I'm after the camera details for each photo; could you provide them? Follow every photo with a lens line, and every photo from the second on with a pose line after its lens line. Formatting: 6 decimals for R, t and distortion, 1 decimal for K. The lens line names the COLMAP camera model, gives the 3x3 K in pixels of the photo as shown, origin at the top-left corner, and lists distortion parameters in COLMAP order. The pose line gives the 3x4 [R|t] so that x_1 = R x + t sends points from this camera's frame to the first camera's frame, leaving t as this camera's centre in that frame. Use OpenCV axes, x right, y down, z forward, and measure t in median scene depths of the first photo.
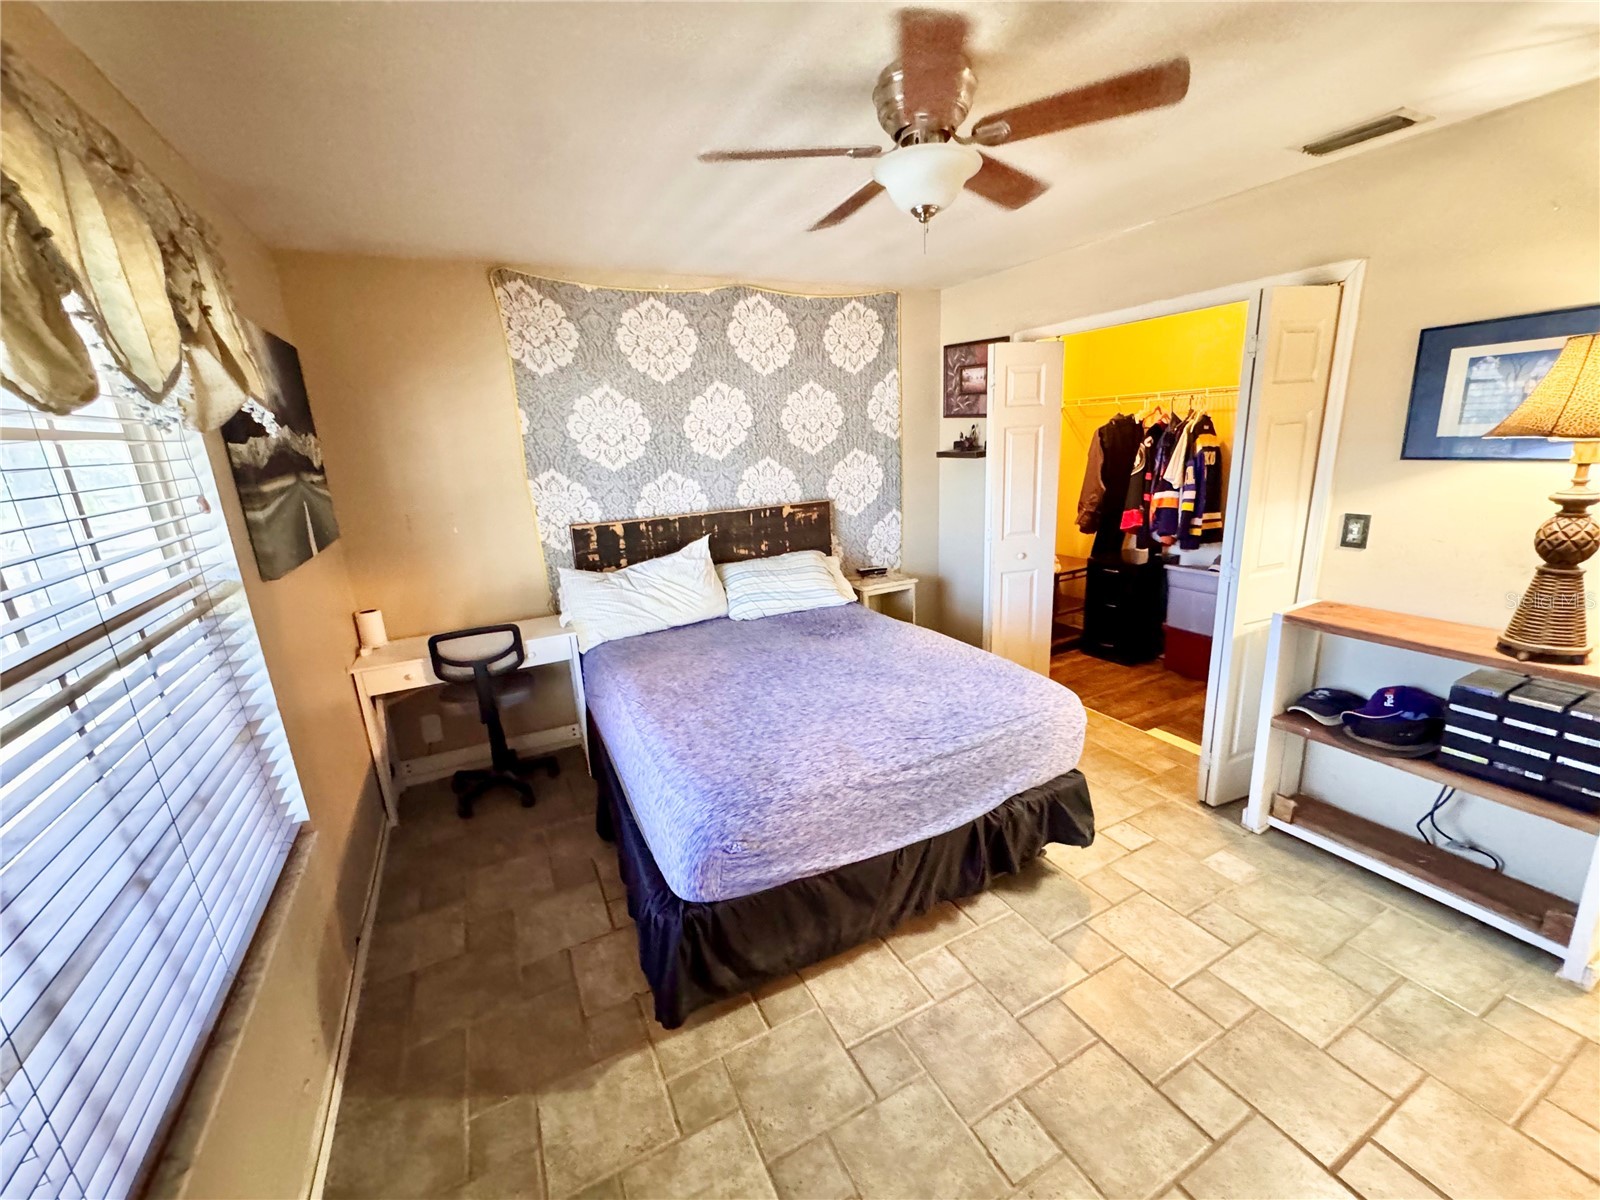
lens RADIAL K [[642.7, 0, 798.7], [0, 642.7, 599.7], [0, 0, 1]] dist [-0.006282, 0.001872]
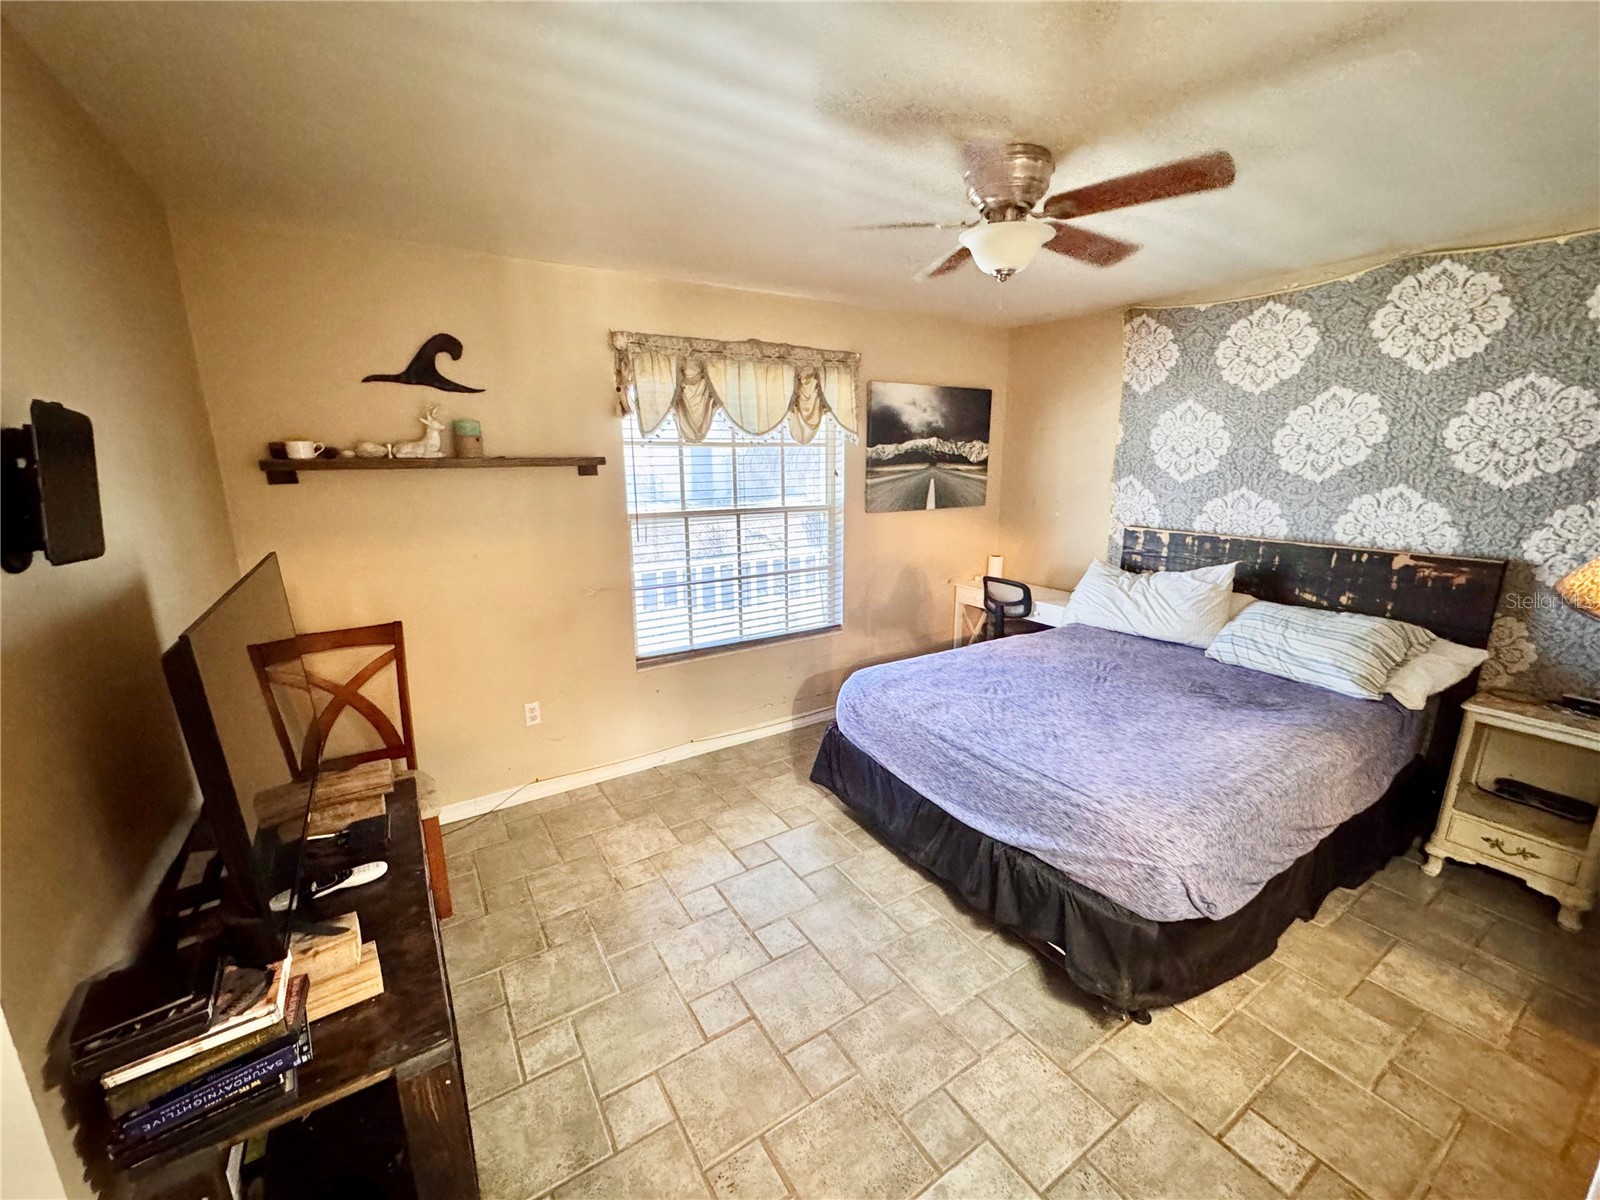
lens RADIAL K [[642.7, 0, 793.7], [0, 642.7, 599.7], [0, 0, 1]] dist [-0.006282, 0.001872]
pose [[0.088945, 0.263955, -0.960425, 0.701502], [-0.250012, 0.939293, 0.234994, -0.109770], [0.964149, 0.219216, 0.149537, 0.287261]]
